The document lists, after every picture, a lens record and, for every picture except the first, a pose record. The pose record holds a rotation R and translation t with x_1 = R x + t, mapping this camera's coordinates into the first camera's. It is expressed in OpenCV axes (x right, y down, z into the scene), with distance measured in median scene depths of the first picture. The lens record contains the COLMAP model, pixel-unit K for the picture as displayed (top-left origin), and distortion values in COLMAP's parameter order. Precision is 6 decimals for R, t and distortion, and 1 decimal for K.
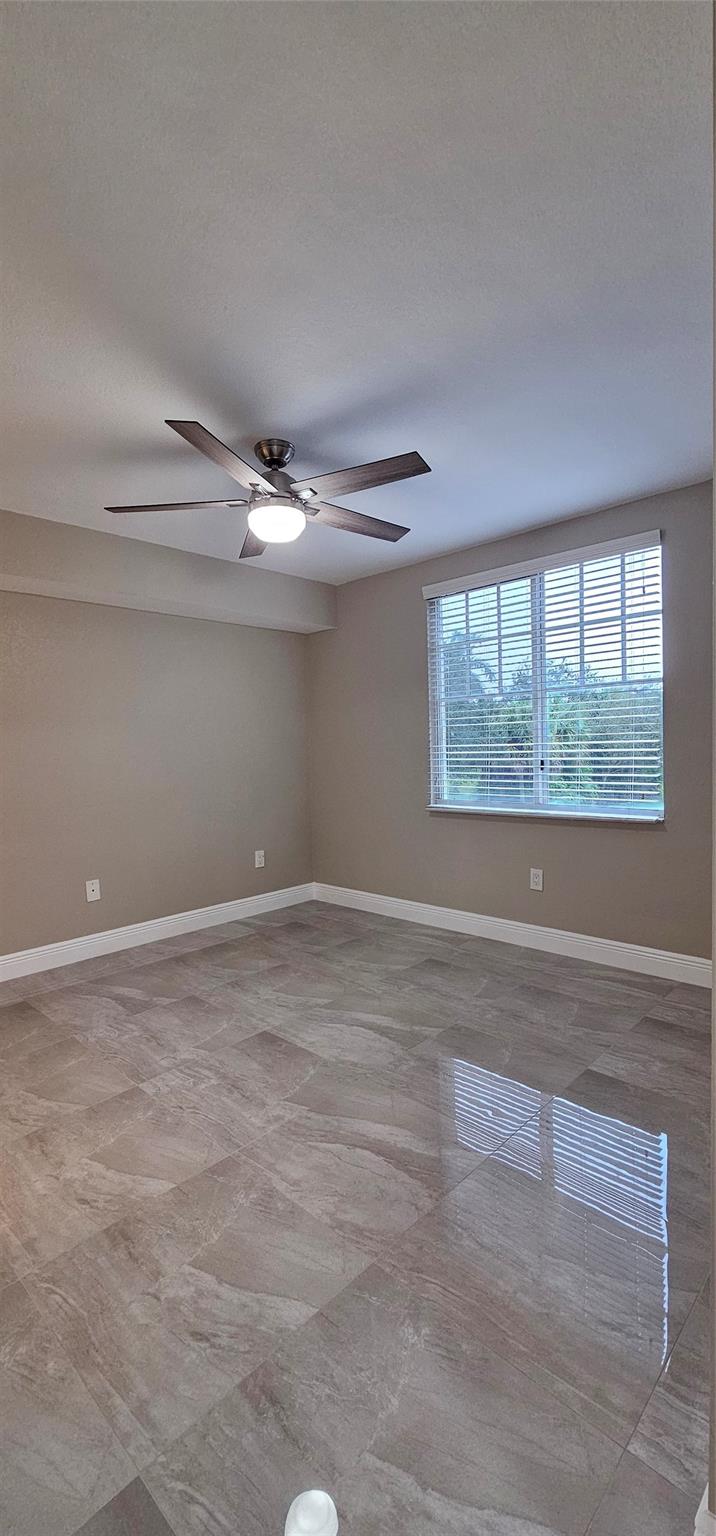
lens RADIAL K [[624.2, 0, 358.0], [0, 624.2, 768.0], [0, 0, 1]] dist [0.001147, -0.000055]
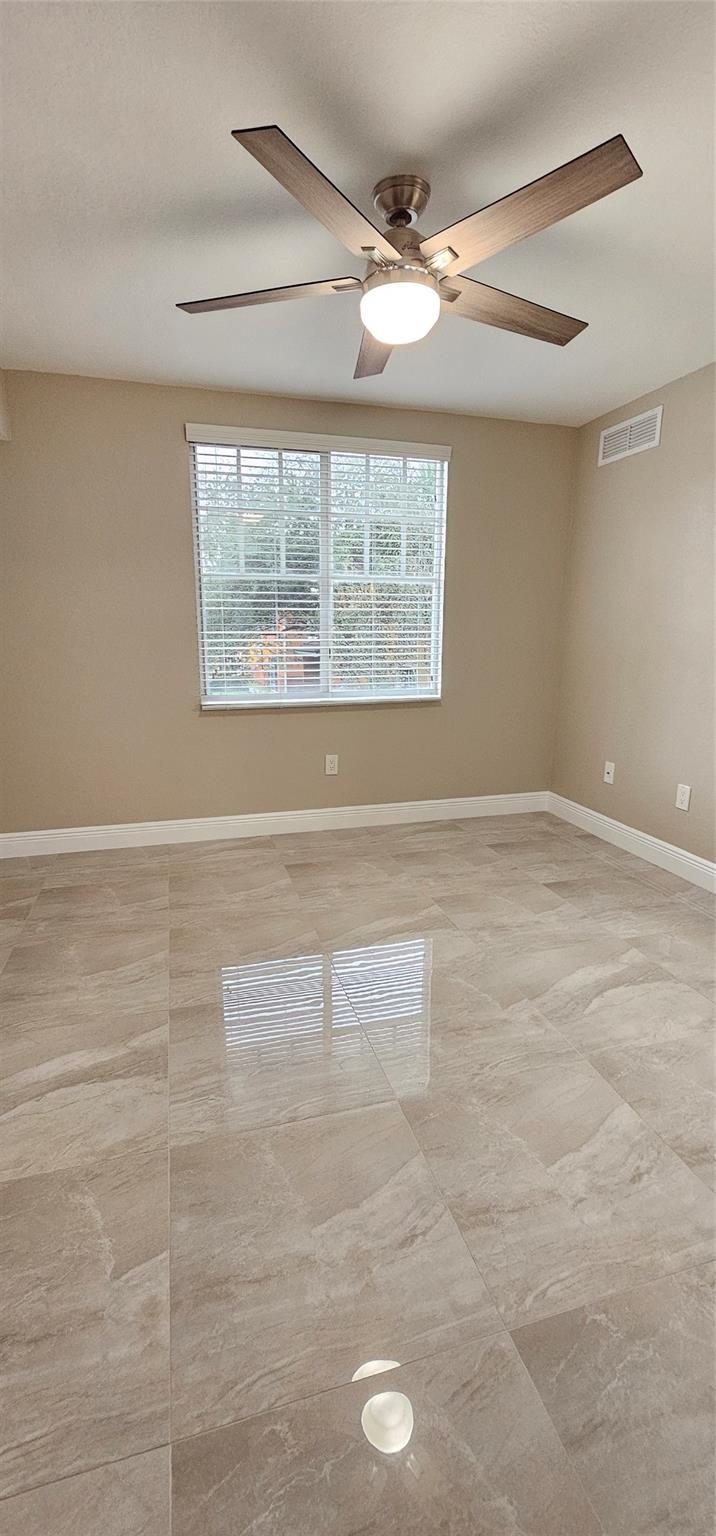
lens RADIAL K [[627.5, 0, 357.2], [0, 627.5, 765.8], [0, 0, 1]] dist [-0.000767, -0.000797]
pose [[0.500683, -0.158502, 0.850996, -0.661995], [0.015776, 0.984601, 0.174105, -0.002093], [-0.865487, -0.073746, 0.495473, 0.499803]]
